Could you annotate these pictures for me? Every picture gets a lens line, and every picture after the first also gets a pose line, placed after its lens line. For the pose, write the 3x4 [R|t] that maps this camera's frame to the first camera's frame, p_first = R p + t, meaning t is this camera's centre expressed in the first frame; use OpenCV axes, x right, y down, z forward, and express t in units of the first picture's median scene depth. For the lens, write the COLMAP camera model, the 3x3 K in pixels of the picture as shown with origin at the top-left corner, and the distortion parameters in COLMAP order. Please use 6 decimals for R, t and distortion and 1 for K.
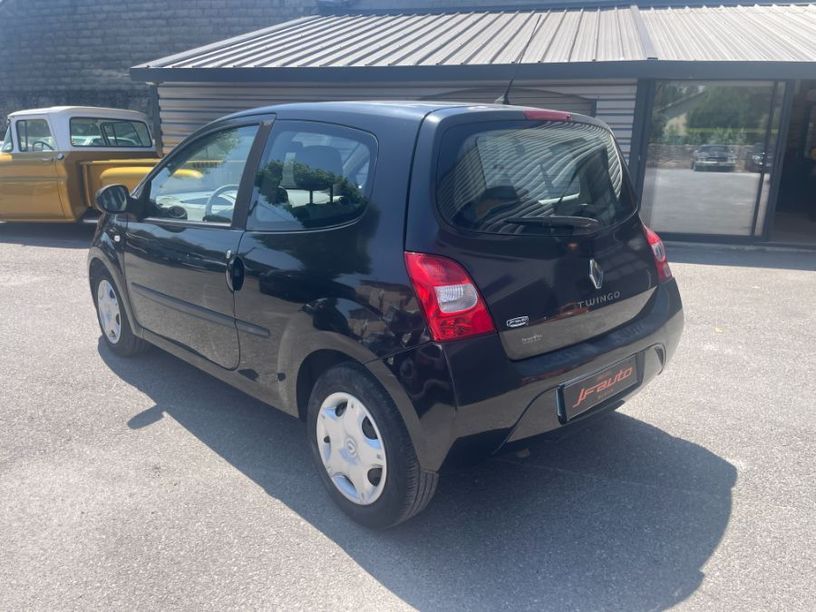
lens RADIAL K [[618.7, 0, 408.7], [0, 618.7, 295.0], [0, 0, 1]] dist [0.085381, -0.132723]
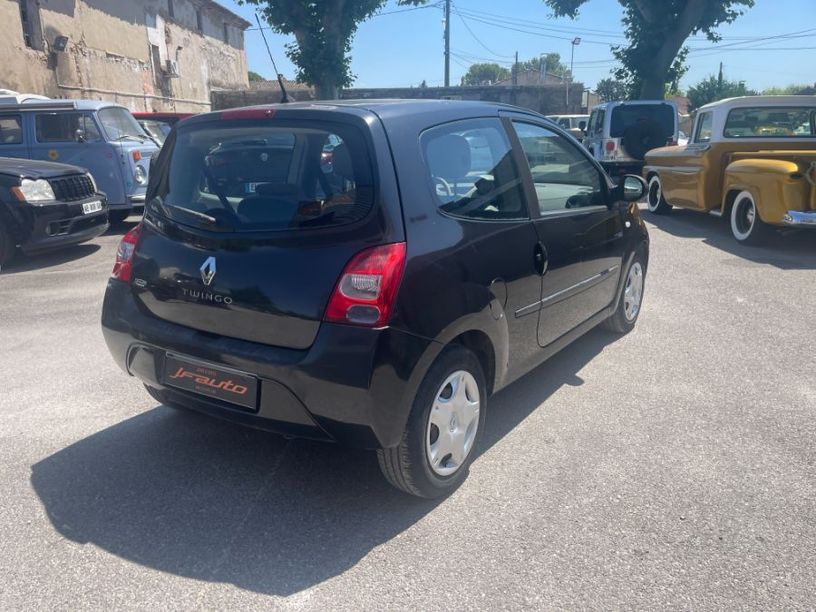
lens RADIAL K [[608.0, 0, 408.0], [0, 608.0, 306.0], [0, 0, 1]] dist [0.085900, -0.123236]
pose [[0.223929, 0.241806, -0.944132, 0.360427], [-0.206670, 0.958483, 0.196464, -0.065683], [0.952441, 0.151130, 0.264606, 0.285131]]
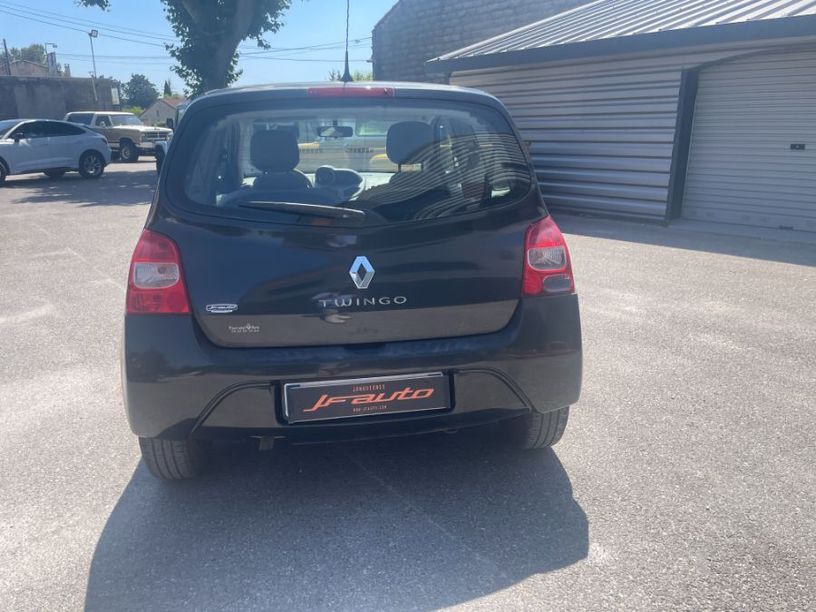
lens RADIAL K [[611.6, 0, 386.6], [0, 611.6, 308.0], [0, 0, 1]] dist [0.088121, -0.130632]
pose [[0.812731, 0.138457, -0.565949, 0.223826], [-0.112667, 0.990367, 0.080493, -0.015530], [0.571643, -0.001656, 0.820501, 0.082912]]
